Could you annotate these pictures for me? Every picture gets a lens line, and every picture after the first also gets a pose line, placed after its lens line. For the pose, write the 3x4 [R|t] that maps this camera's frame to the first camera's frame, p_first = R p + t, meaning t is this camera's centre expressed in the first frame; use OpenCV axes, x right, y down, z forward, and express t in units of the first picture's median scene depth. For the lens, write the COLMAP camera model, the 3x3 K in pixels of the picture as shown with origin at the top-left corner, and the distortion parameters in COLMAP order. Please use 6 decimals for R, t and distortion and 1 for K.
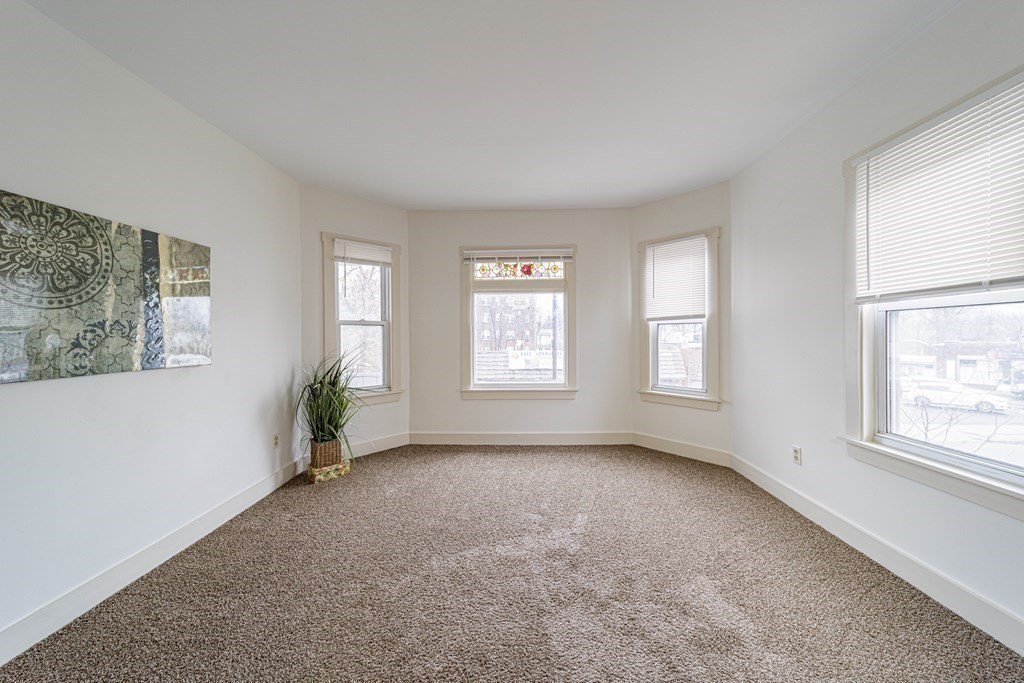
lens RADIAL K [[353.4, 0, 515.4], [0, 353.4, 336.5], [0, 0, 1]] dist [0.001733, 0.000111]
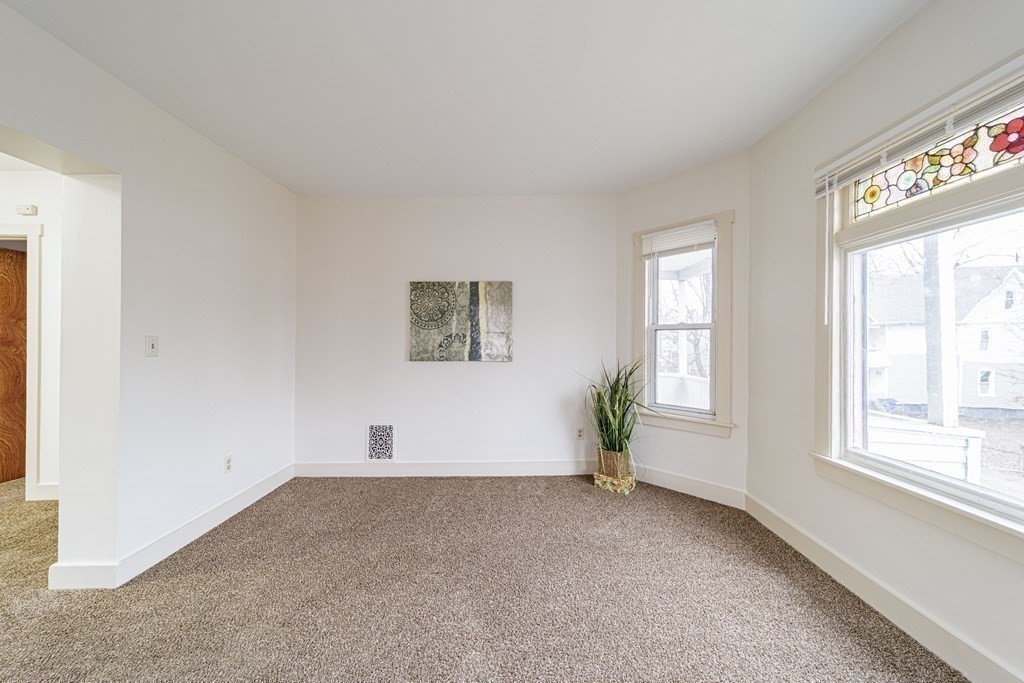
lens RADIAL K [[353.4, 0, 515.5], [0, 353.4, 340.2], [0, 0, 1]] dist [0.001733, 0.000111]
pose [[0.010122, 0.006687, -0.999926, 0.735105], [-0.005177, 0.999965, 0.006635, -0.022217], [0.999935, 0.005110, 0.010157, 1.222048]]
